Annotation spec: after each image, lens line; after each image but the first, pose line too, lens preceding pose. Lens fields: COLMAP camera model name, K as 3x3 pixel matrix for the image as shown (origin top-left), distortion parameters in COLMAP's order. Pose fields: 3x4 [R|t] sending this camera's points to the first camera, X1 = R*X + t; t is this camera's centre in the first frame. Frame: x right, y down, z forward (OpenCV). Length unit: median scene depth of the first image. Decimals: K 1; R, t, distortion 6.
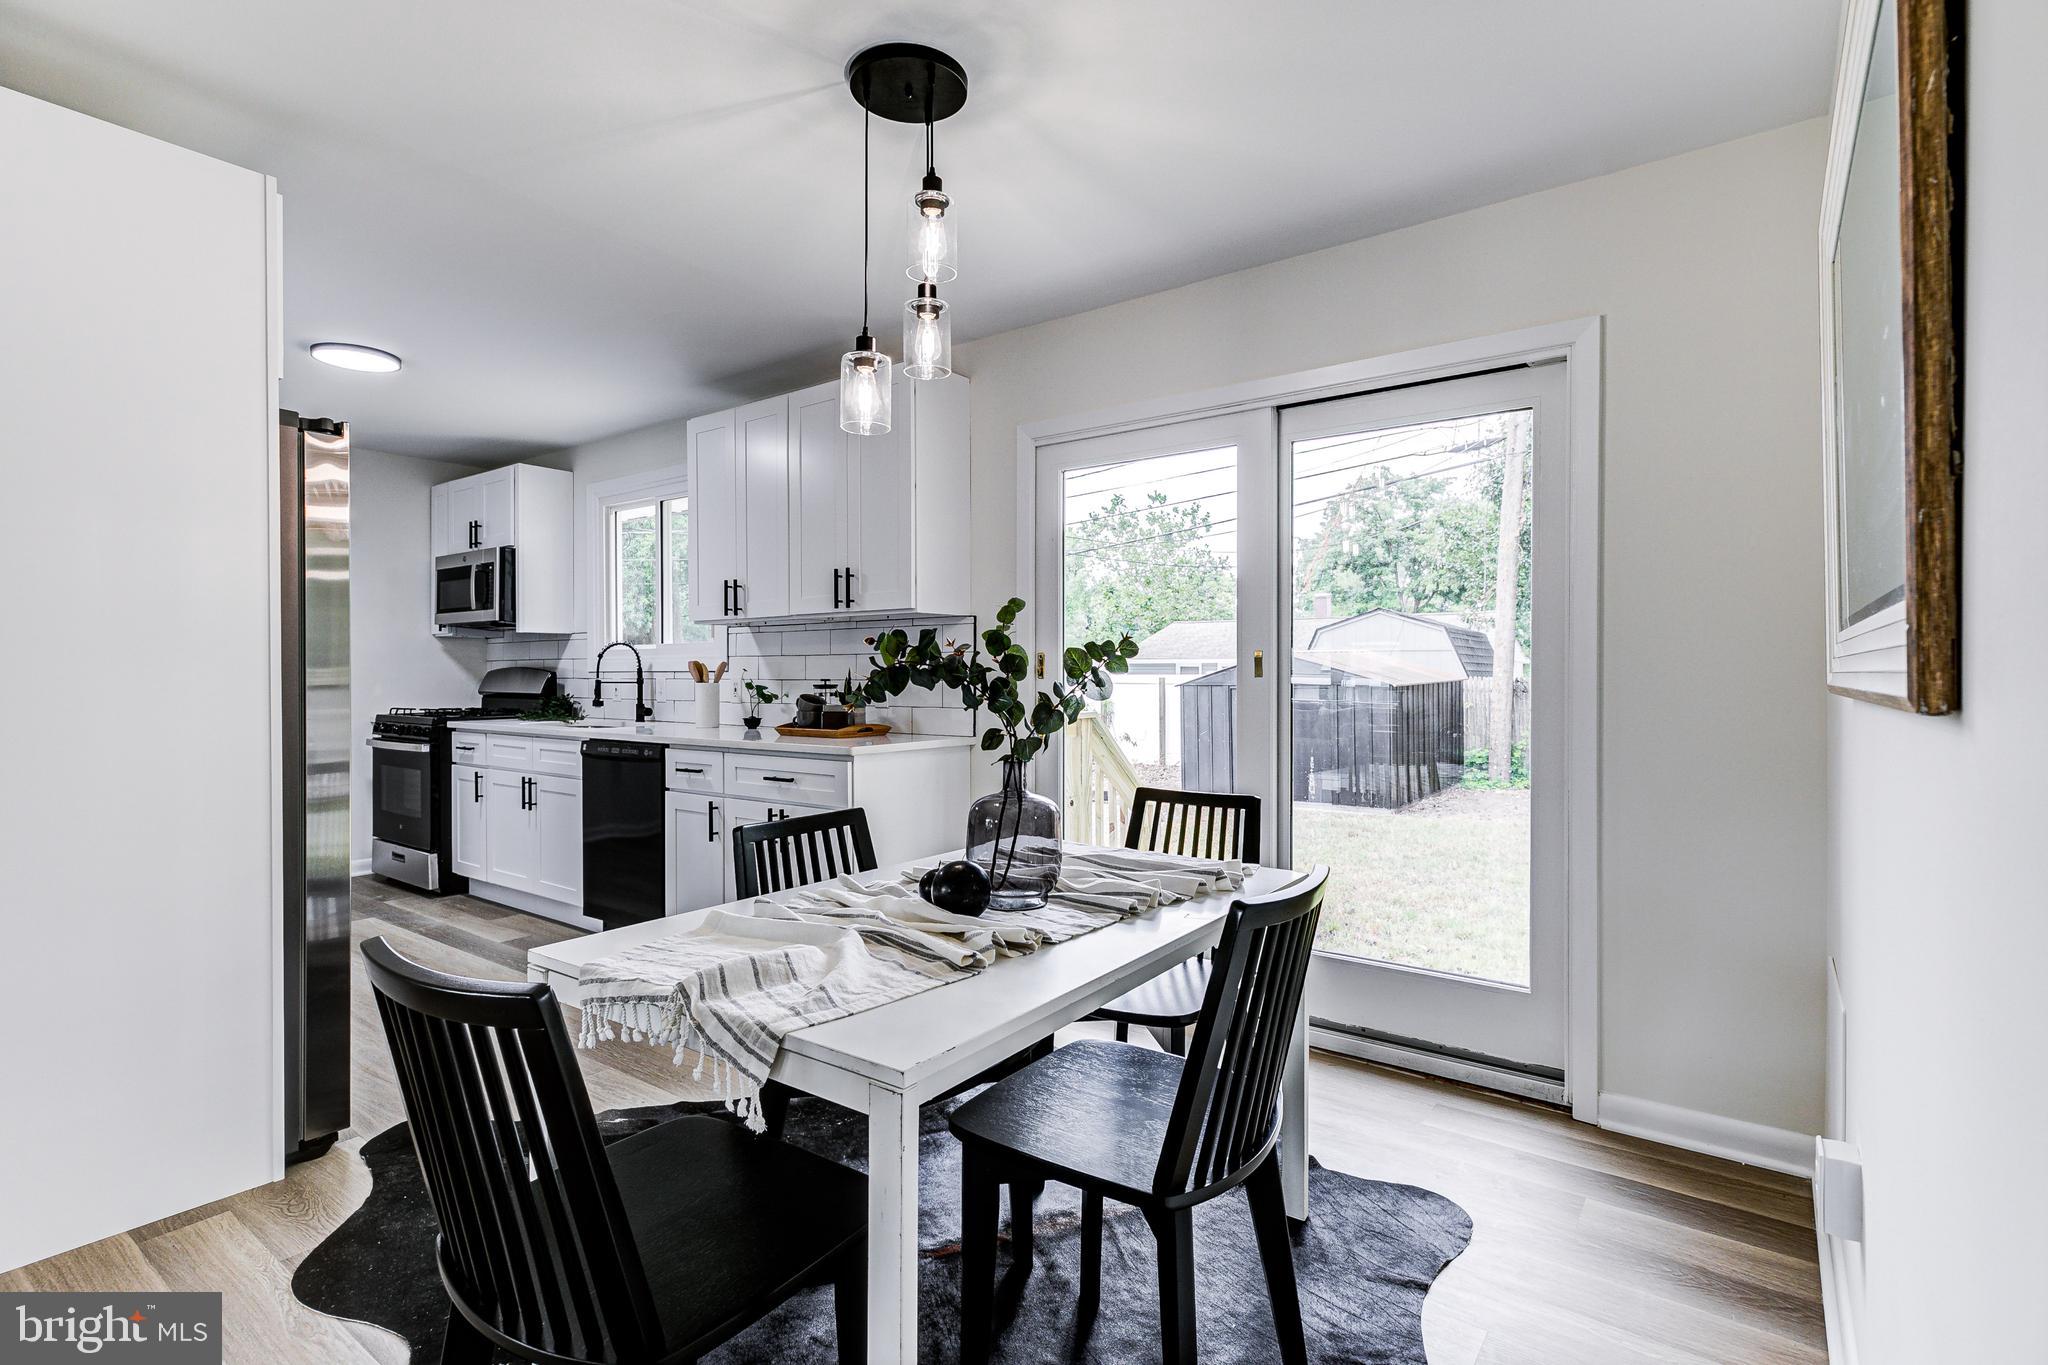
lens RADIAL K [[992.0, 0, 1028.6], [0, 992.0, 675.5], [0, 0, 1]] dist [0.005016, 0.001129]
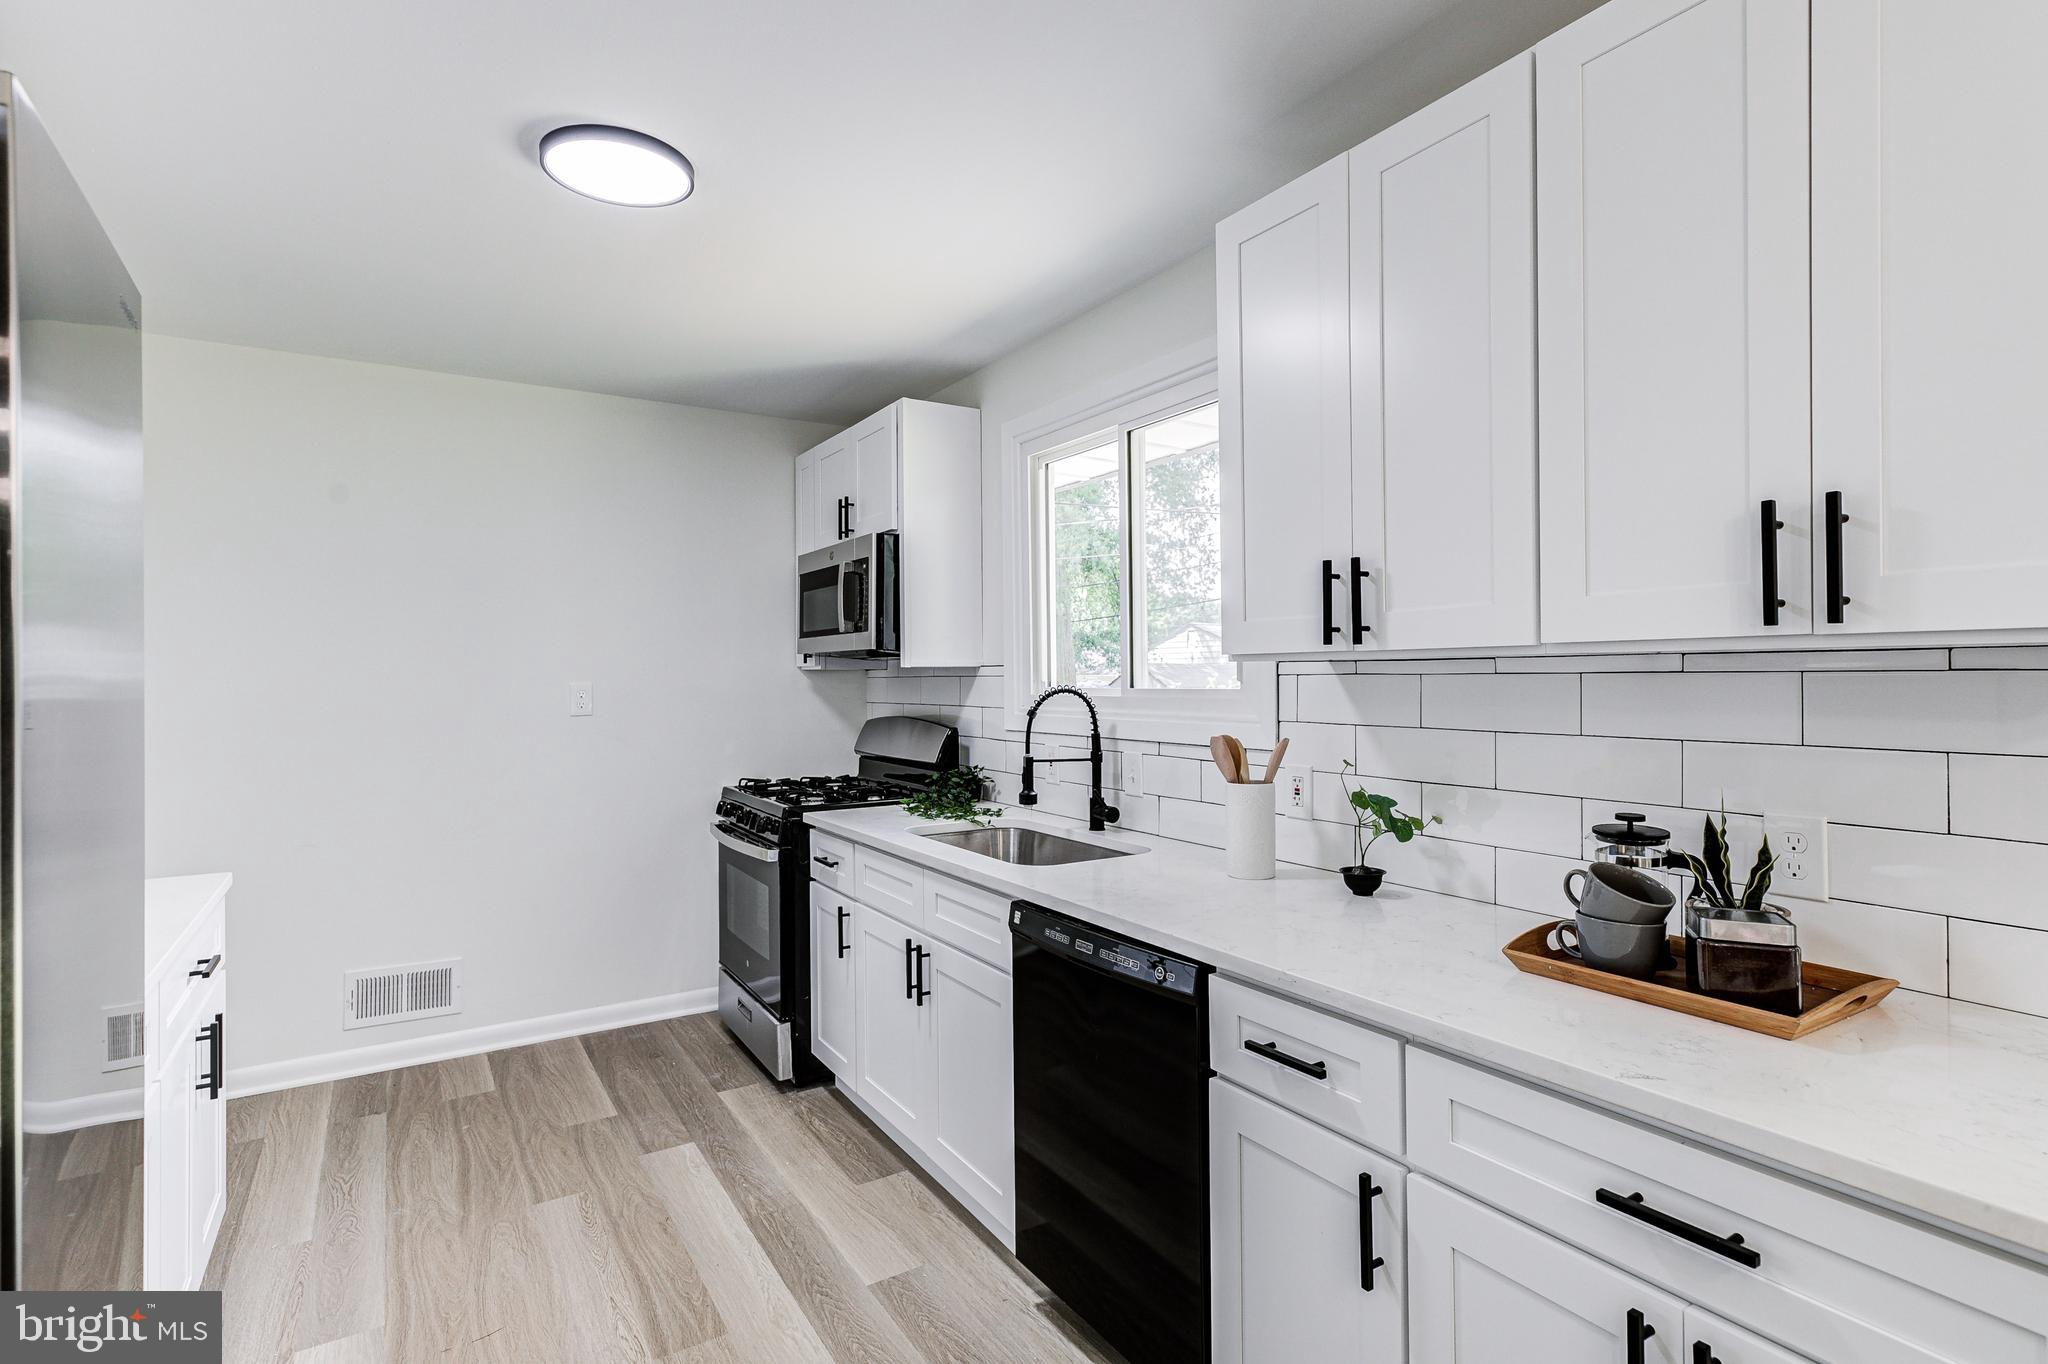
lens RADIAL K [[992.0, 0, 1013.8], [0, 992.0, 667.8], [0, 0, 1]] dist [0.005016, 0.001129]
pose [[0.929375, -0.008917, -0.369029, -0.281312], [0.006927, 0.999953, -0.006718, -0.050027], [0.369072, 0.003688, 0.929394, 0.573274]]
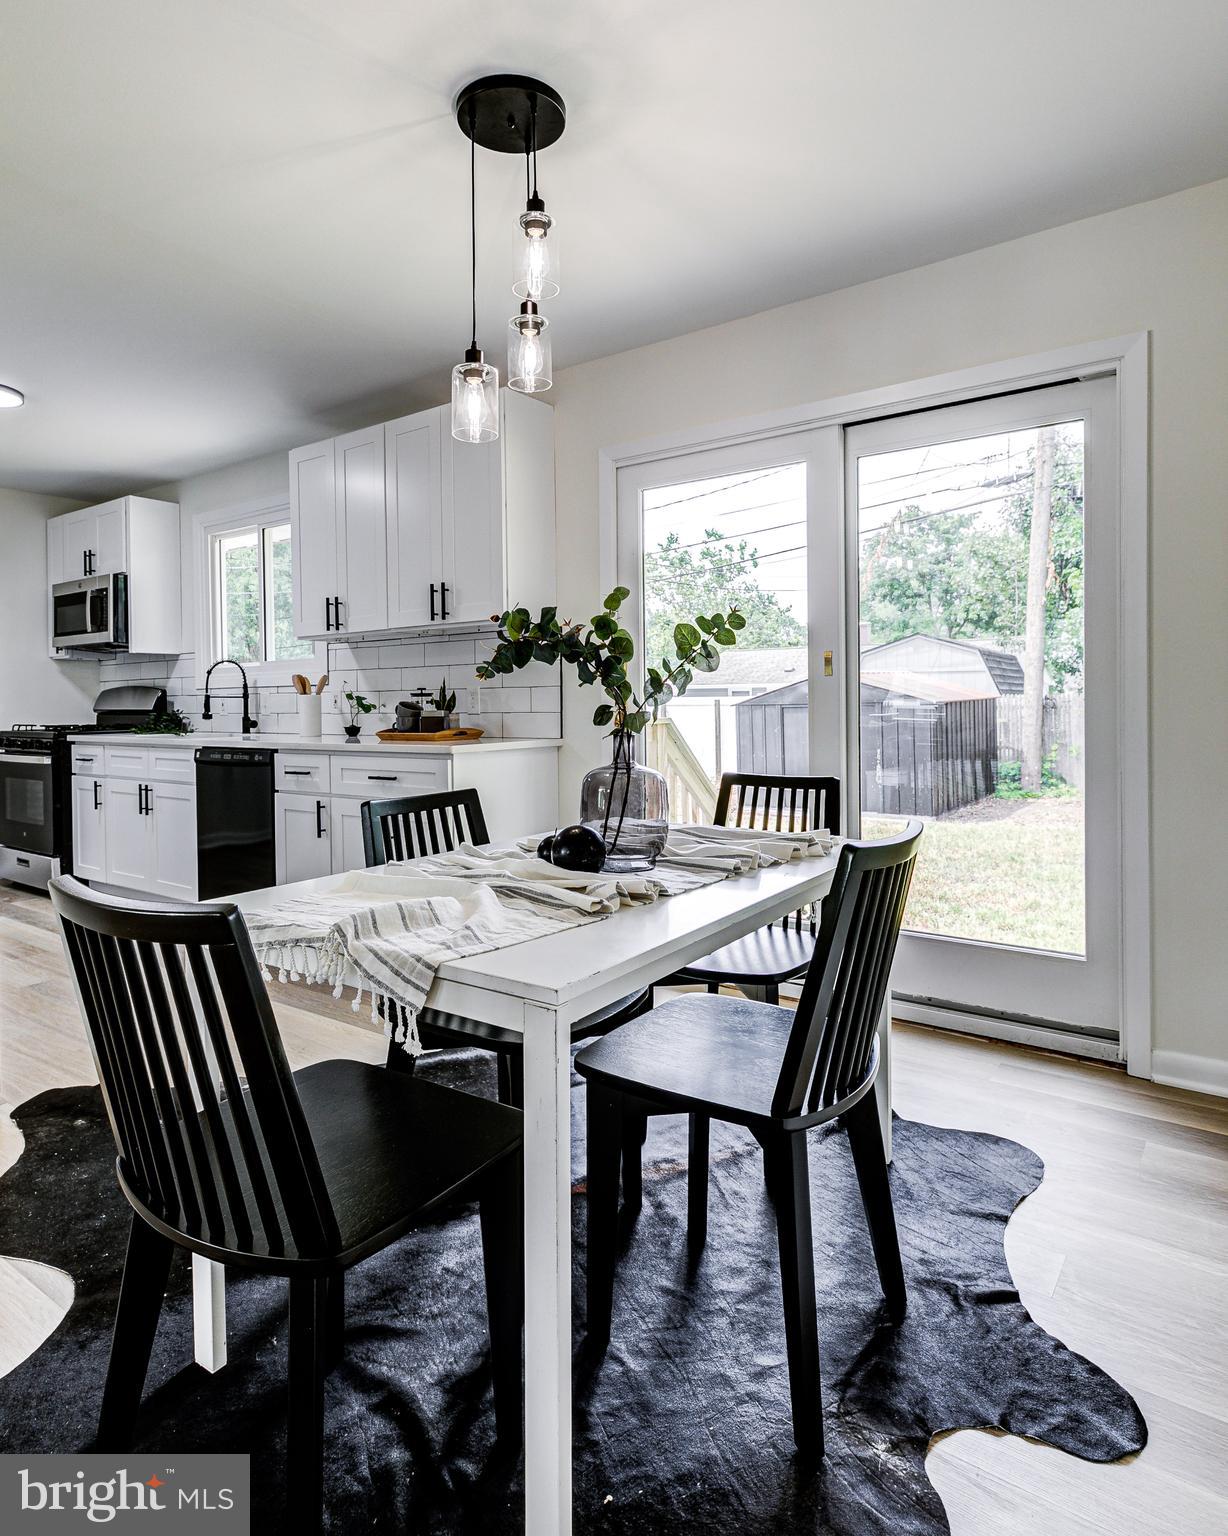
lens RADIAL K [[918.6, 0, 590.7], [0, 918.6, 708.6], [0, 0, 1]] dist [0.008120, -0.002905]
pose [[0.999931, -0.011444, 0.002507, -0.023695], [0.011432, 0.999924, 0.004607, 0.023578], [-0.002559, -0.004578, 0.999986, -0.000278]]
